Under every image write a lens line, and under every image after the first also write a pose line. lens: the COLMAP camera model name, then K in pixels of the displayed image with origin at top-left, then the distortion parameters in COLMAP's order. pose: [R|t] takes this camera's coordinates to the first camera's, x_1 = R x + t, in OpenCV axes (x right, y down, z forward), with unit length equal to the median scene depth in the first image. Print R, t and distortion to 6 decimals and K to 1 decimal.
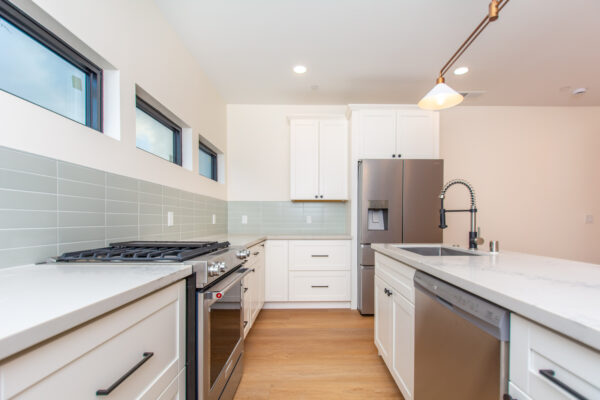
lens RADIAL K [[273.5, 0, 307.3], [0, 273.5, 223.1], [0, 0, 1]] dist [0.000498, -0.000147]
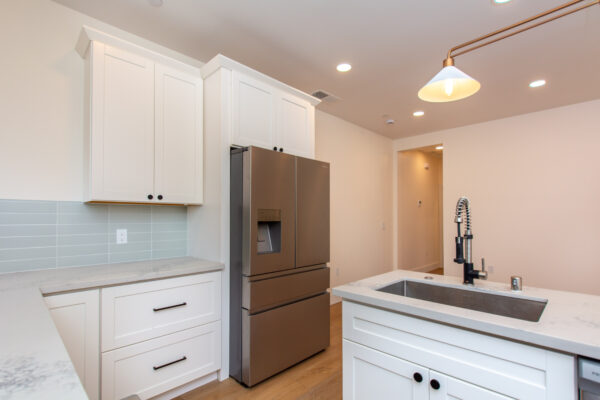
lens RADIAL K [[289.0, 0, 301.0], [0, 289.0, 211.9], [0, 0, 1]] dist [0.000596, -0.000327]
pose [[0.701083, 0.015424, 0.712912, -0.185595], [0.006846, 0.999574, -0.028359, -0.052407], [-0.713046, 0.024762, 0.700679, 0.408352]]
